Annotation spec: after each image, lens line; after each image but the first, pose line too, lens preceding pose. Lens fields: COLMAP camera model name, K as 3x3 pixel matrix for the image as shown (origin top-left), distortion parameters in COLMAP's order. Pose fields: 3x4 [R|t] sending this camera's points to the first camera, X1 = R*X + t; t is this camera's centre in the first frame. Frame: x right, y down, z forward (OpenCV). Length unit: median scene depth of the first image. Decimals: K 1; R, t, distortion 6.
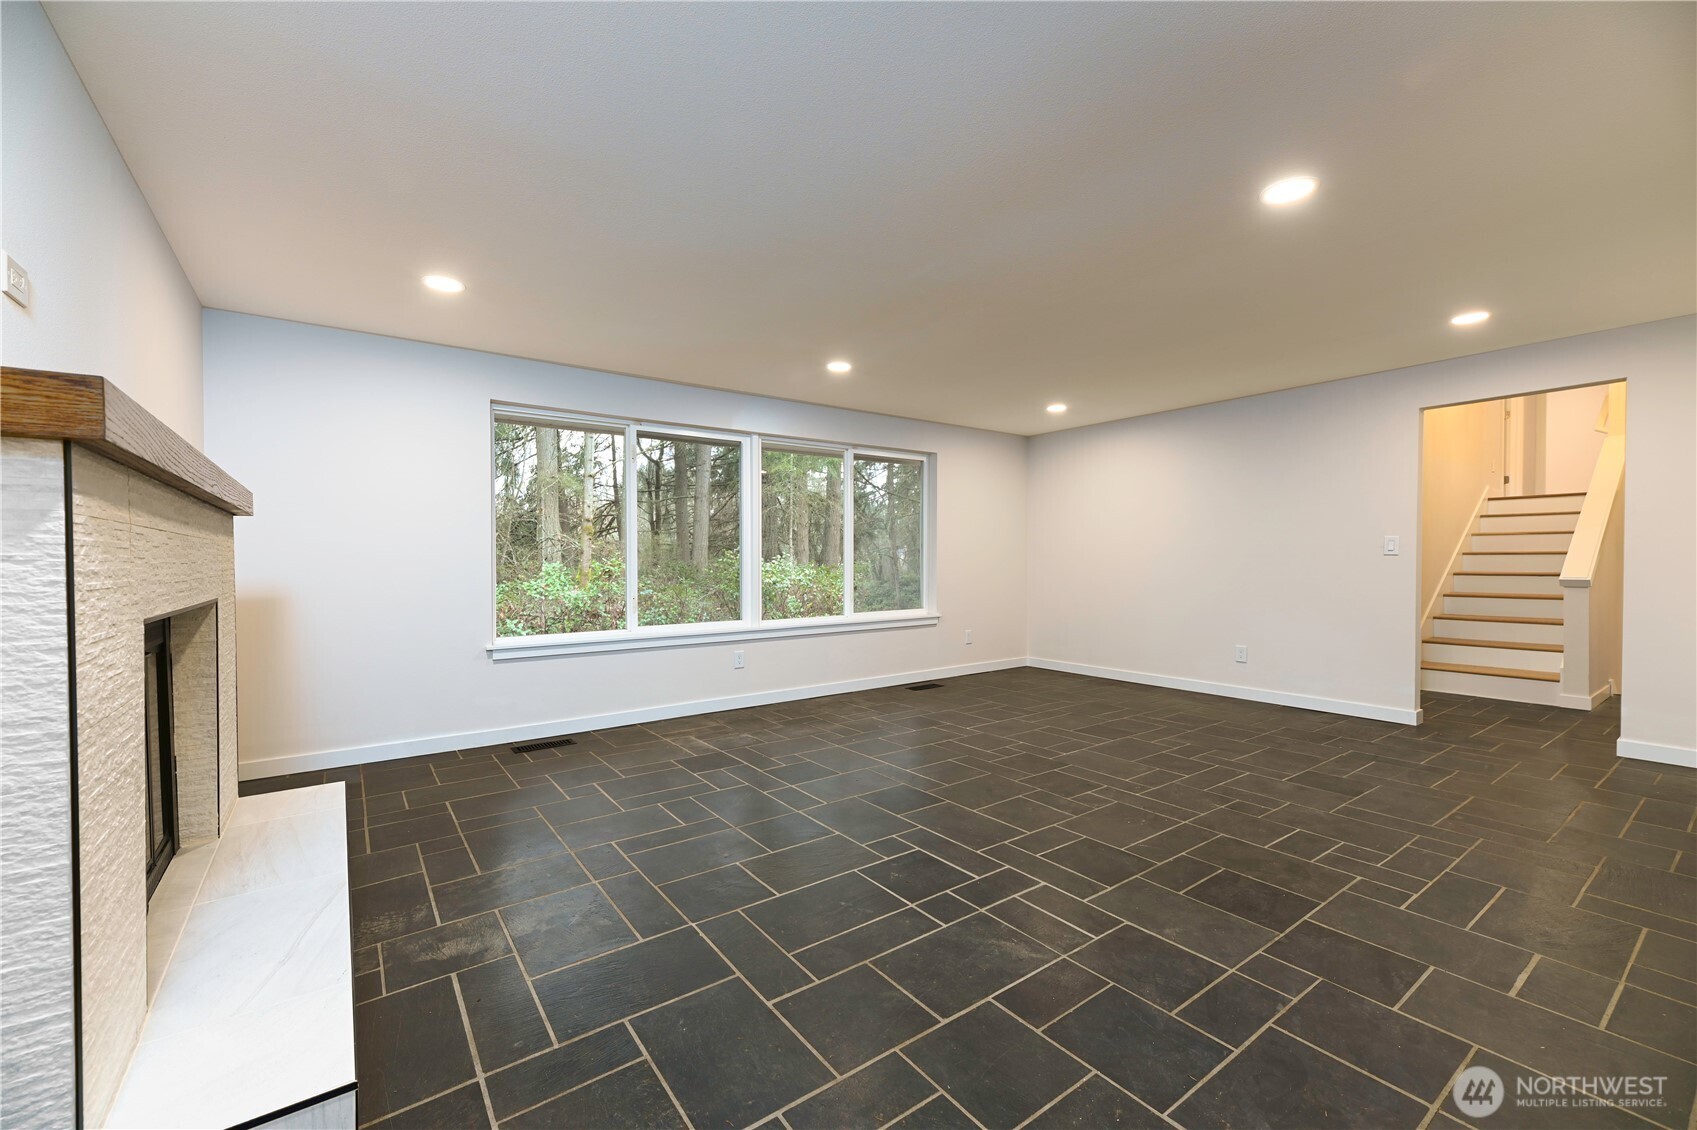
lens RADIAL K [[695.2, 0, 840.5], [0, 695.2, 568.5], [0, 0, 1]] dist [0.002811, -0.000096]
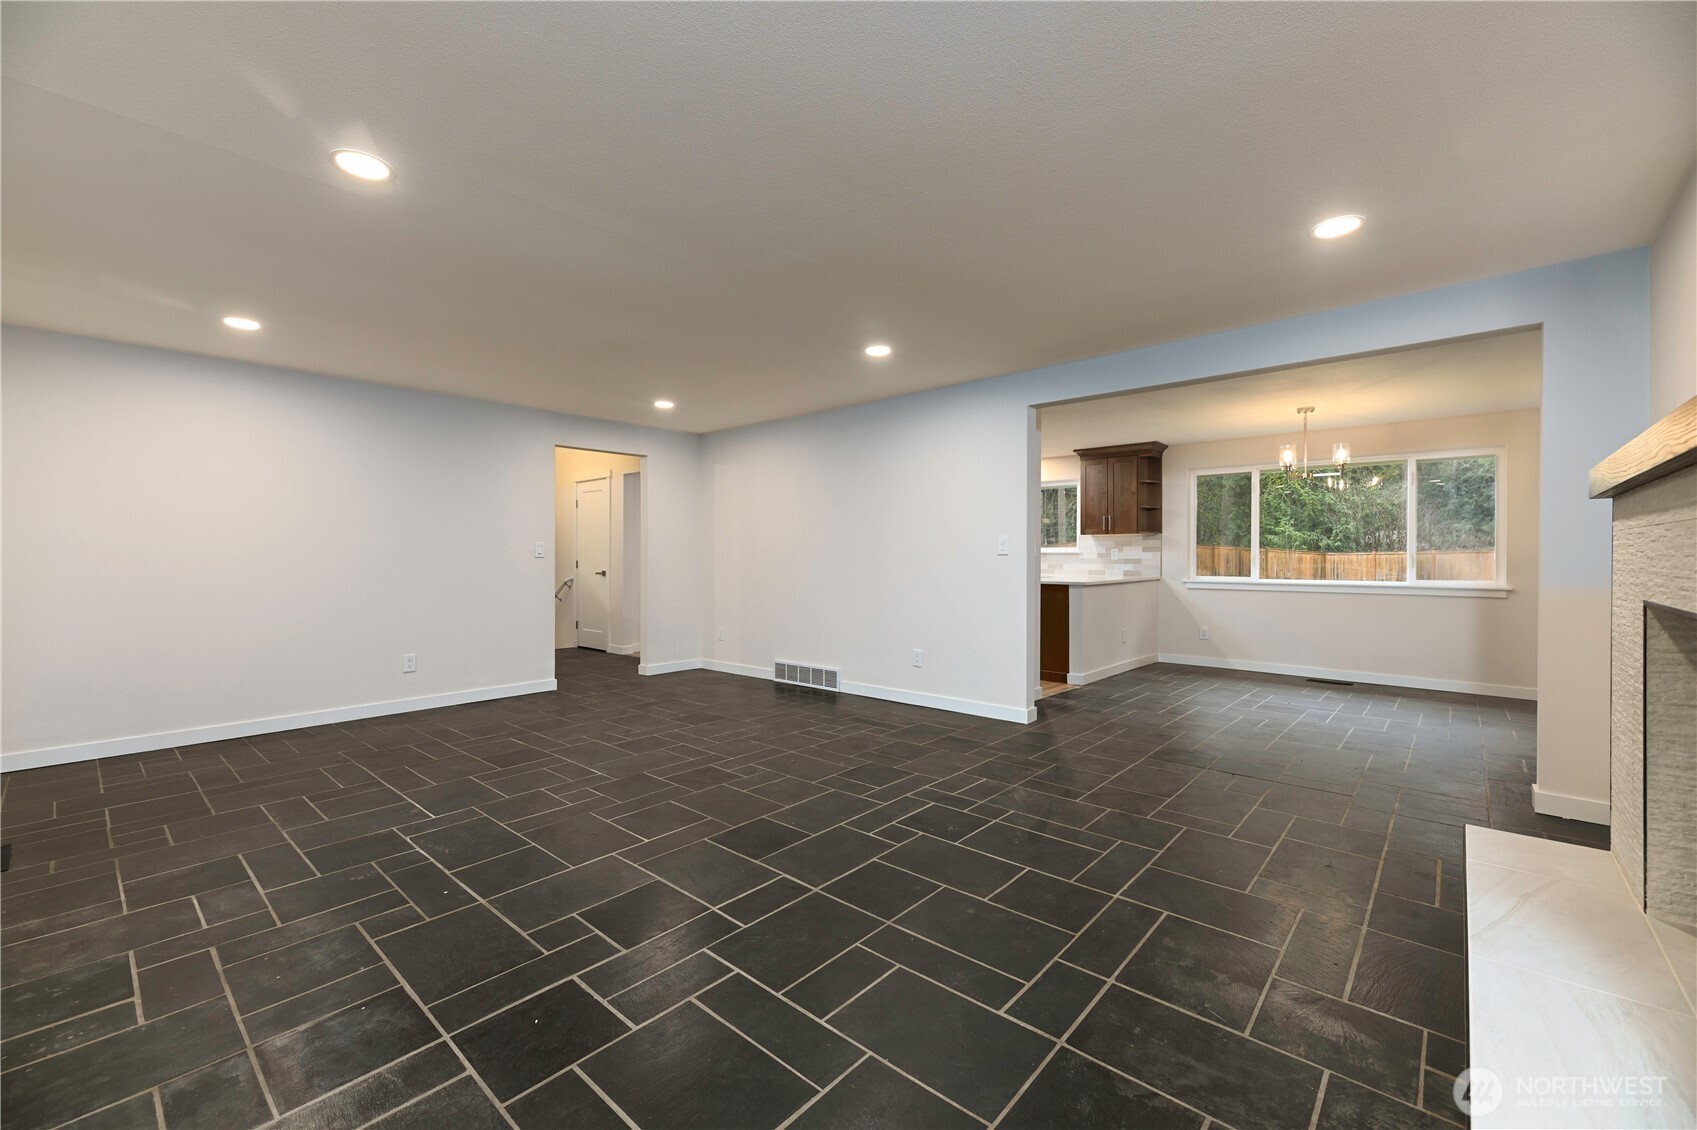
lens RADIAL K [[695.2, 0, 838.1], [0, 695.2, 561.2], [0, 0, 1]] dist [0.002811, -0.000096]
pose [[-0.215660, -0.000505, 0.976468, -0.766147], [0.018960, 0.999809, 0.004704, -0.012276], [-0.976284, 0.019528, -0.215609, 1.074802]]
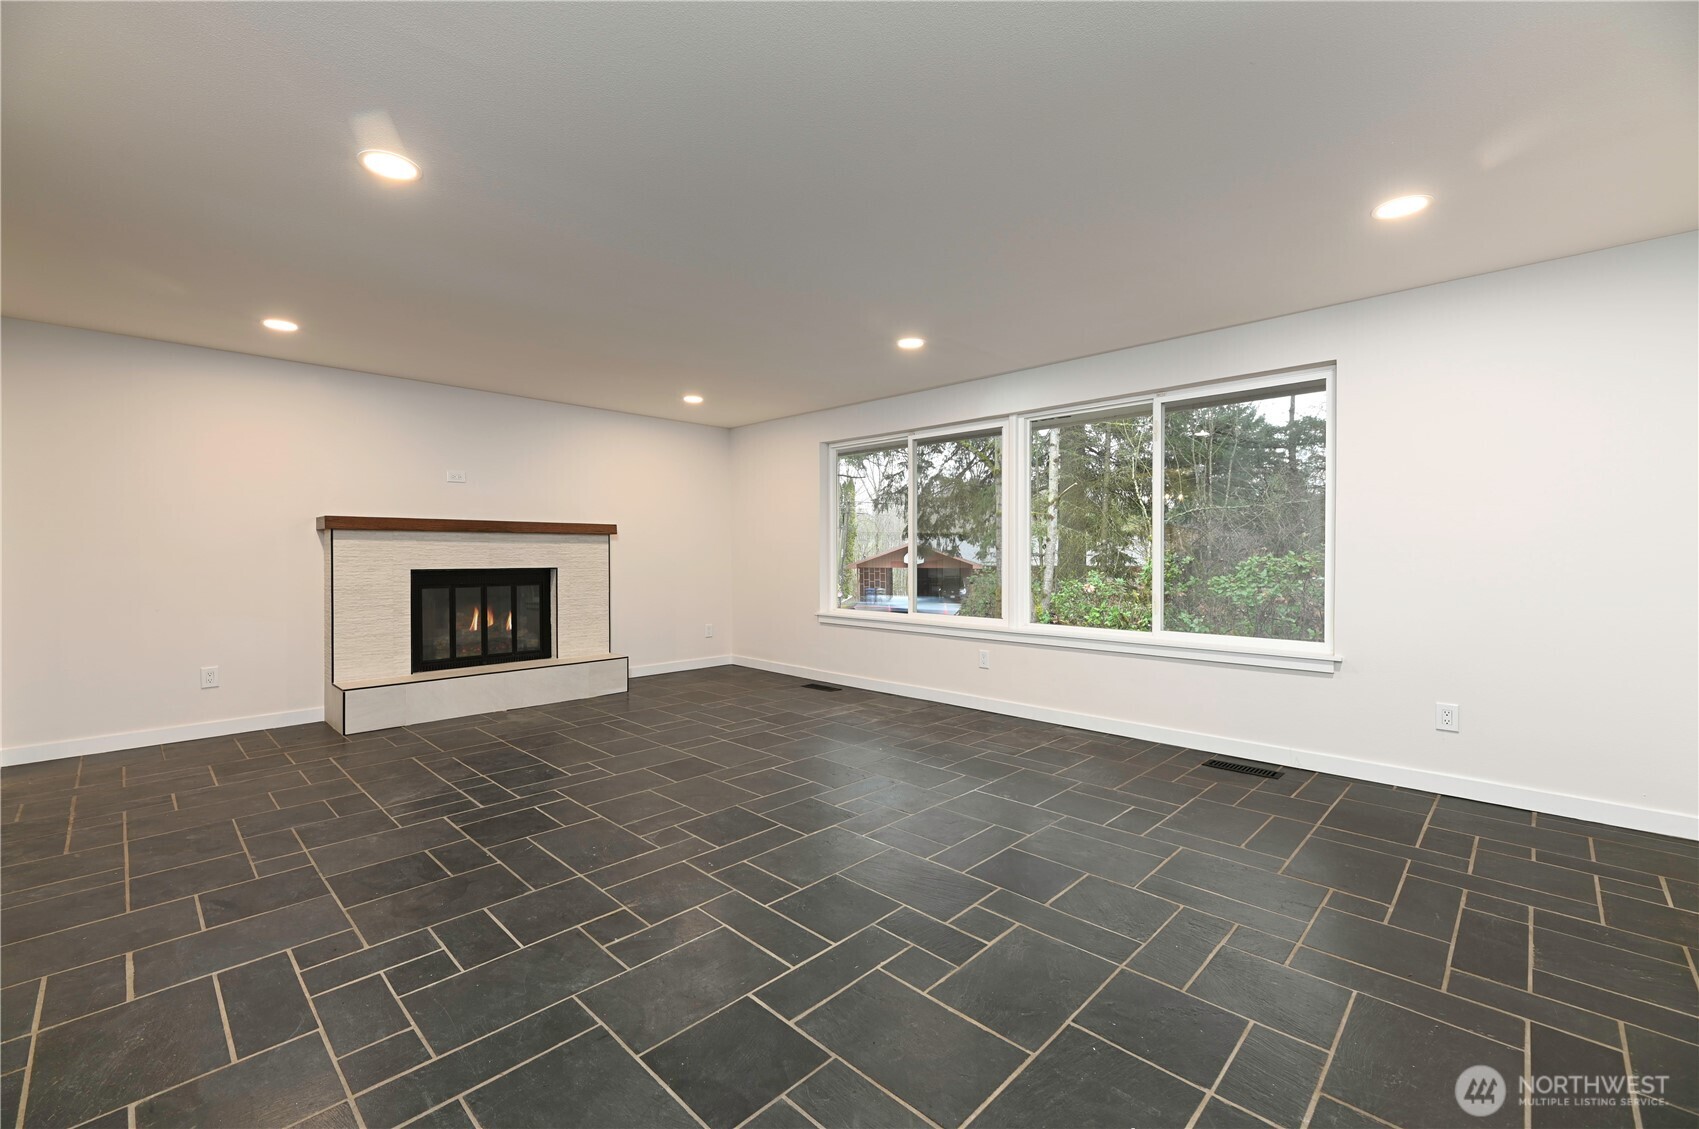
lens RADIAL K [[701.6, 0, 852.7], [0, 701.6, 555.9], [0, 0, 1]] dist [0.000015, -0.000279]
pose [[0.183571, 0.009302, -0.982962, 1.224555], [-0.017478, 0.999828, 0.006197, -0.019514], [0.982851, 0.016043, 0.183702, 1.038944]]
